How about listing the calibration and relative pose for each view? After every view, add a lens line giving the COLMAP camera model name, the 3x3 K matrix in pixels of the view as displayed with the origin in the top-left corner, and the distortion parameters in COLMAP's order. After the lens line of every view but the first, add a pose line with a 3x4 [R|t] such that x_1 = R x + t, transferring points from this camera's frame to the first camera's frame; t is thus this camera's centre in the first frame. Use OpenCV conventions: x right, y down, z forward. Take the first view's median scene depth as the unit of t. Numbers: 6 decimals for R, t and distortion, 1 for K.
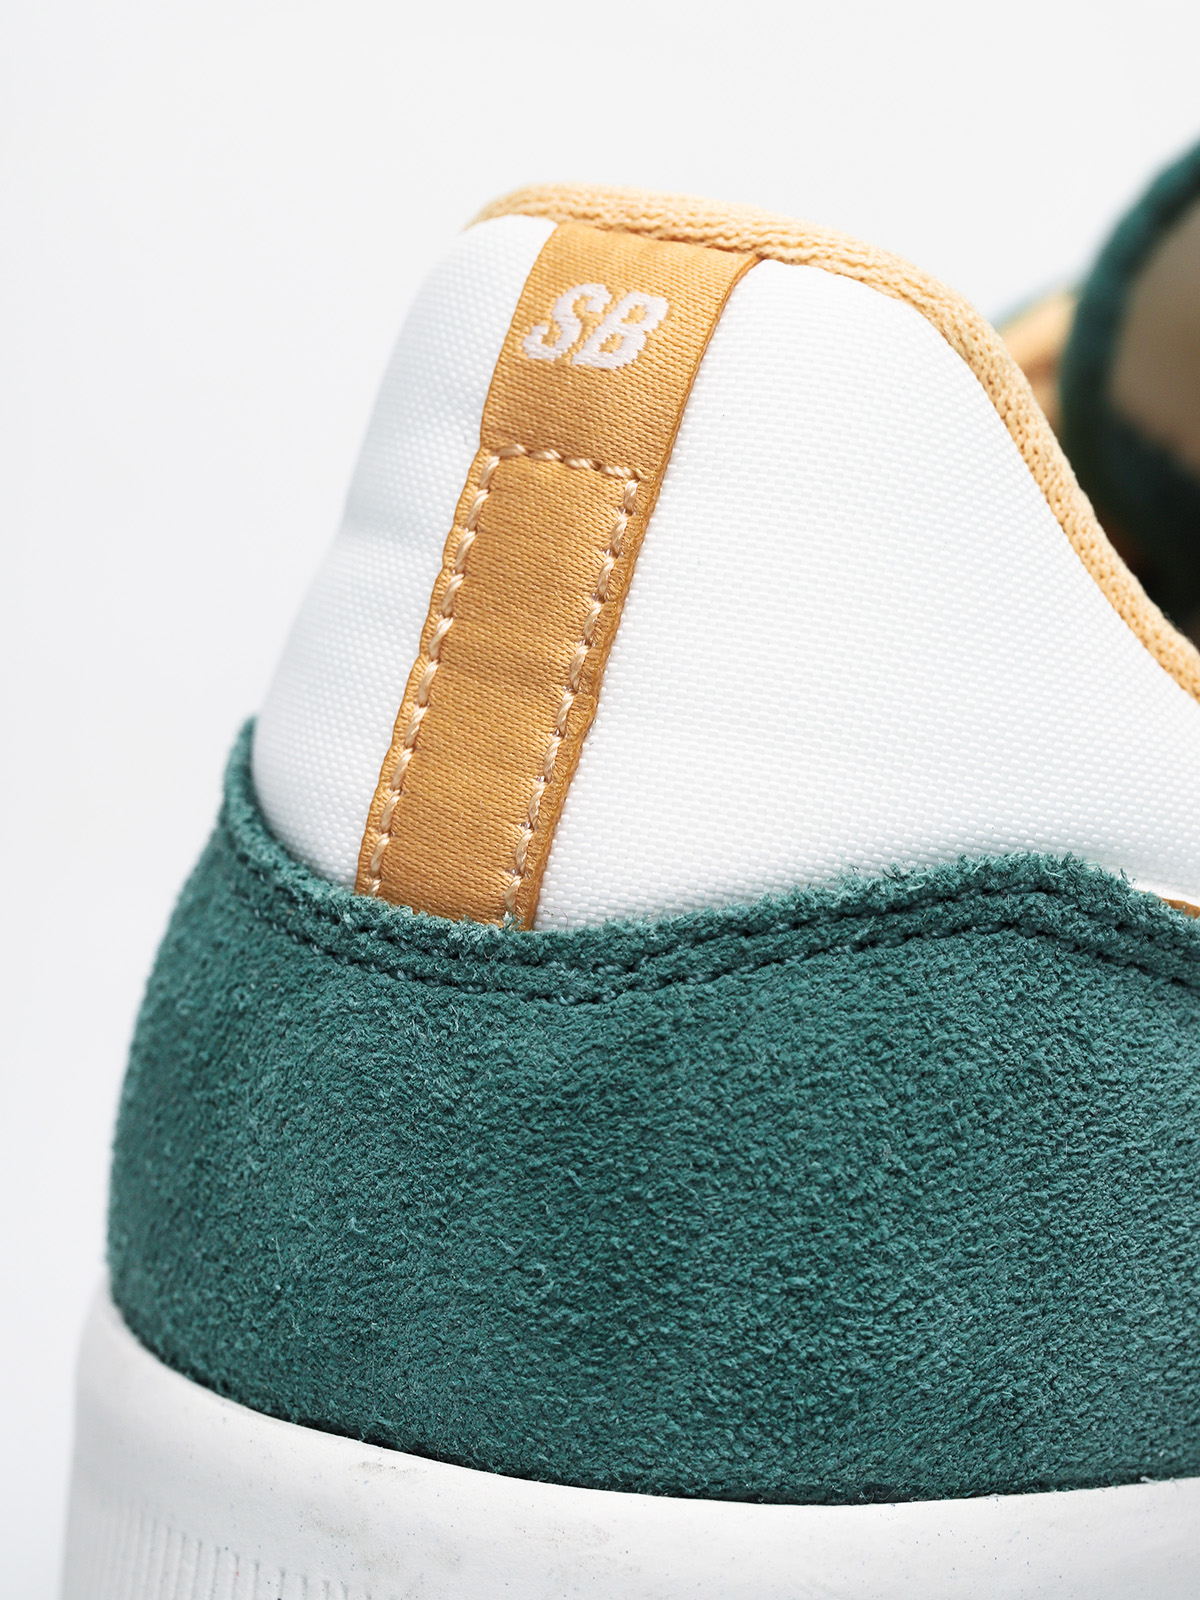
lens RADIAL K [[4560.6, 0, 600.7], [0, 4560.6, 797.6], [0, 0, 1]] dist [0.145861, 0.000000]
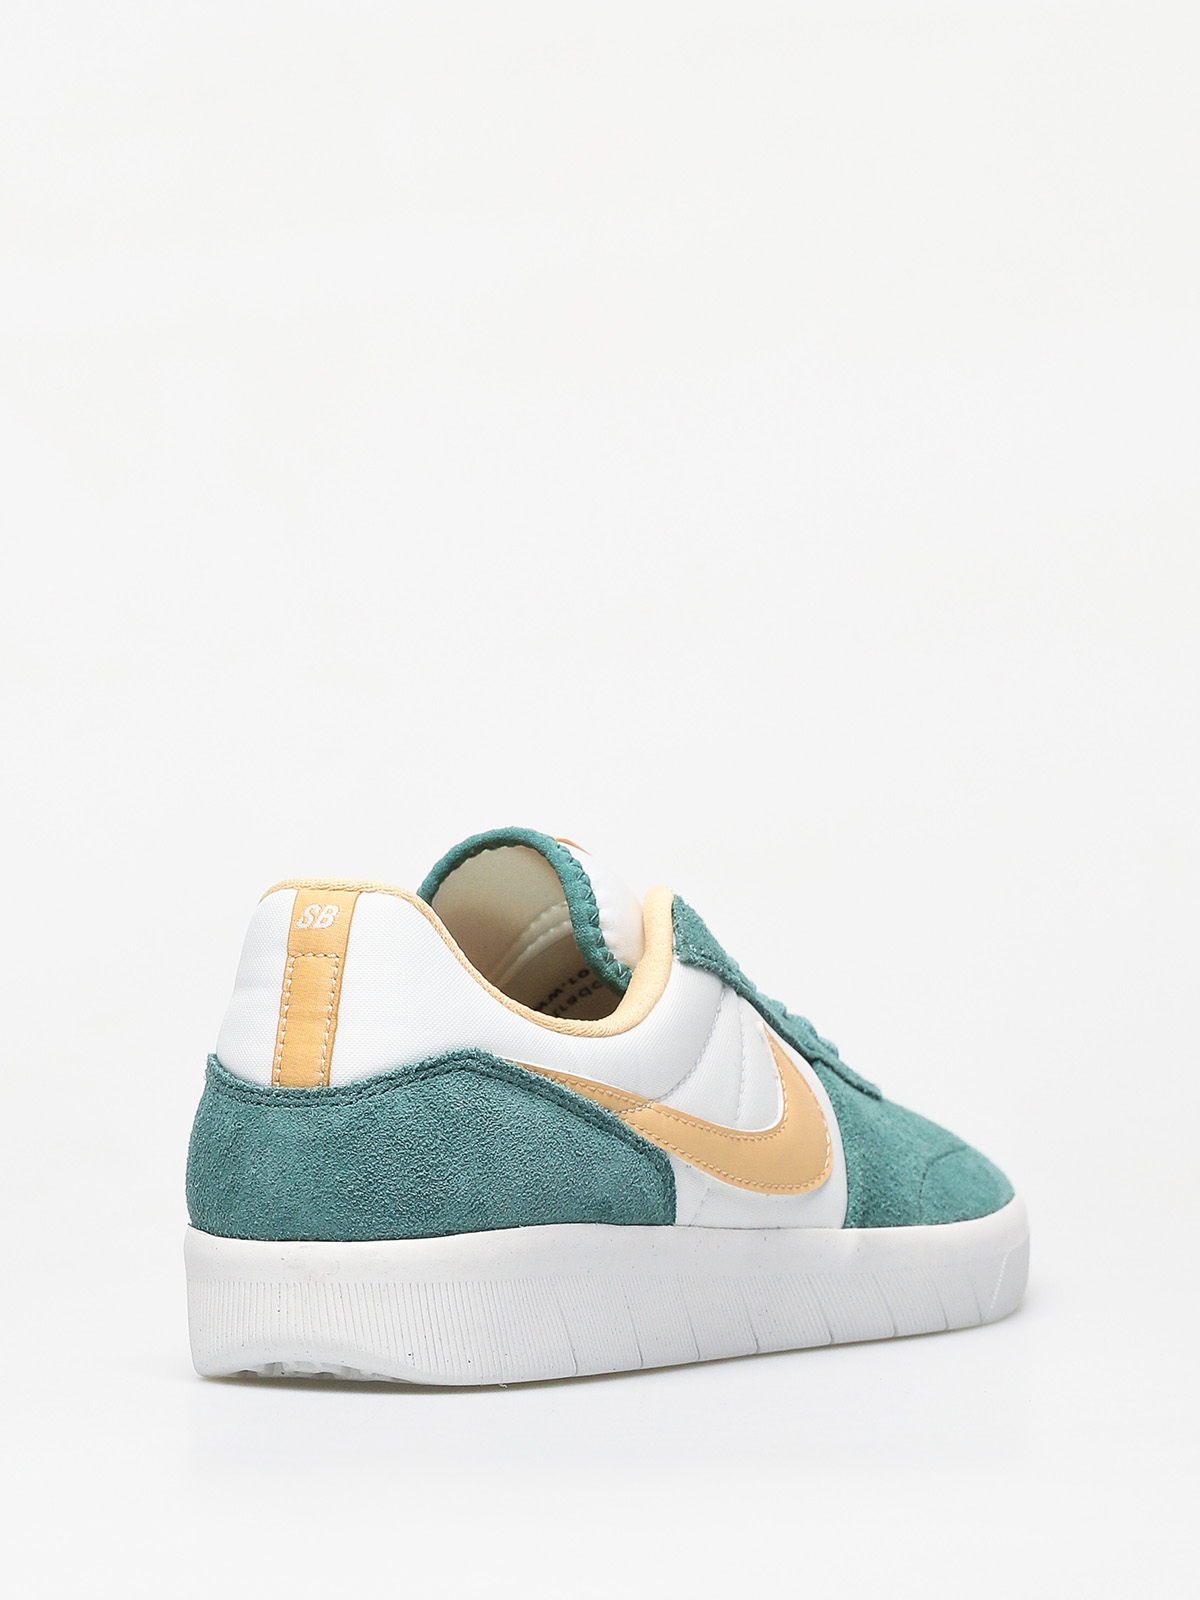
lens RADIAL K [[4560.6, 0, 600.2], [0, 4560.6, 800.0], [0, 0, 1]] dist [0.145861, 0.000000]
pose [[0.965021, -0.107958, 0.238914, -0.617828], [0.147753, 0.976731, -0.155451, 0.383255], [-0.216573, 0.185314, 0.958517, -2.397325]]
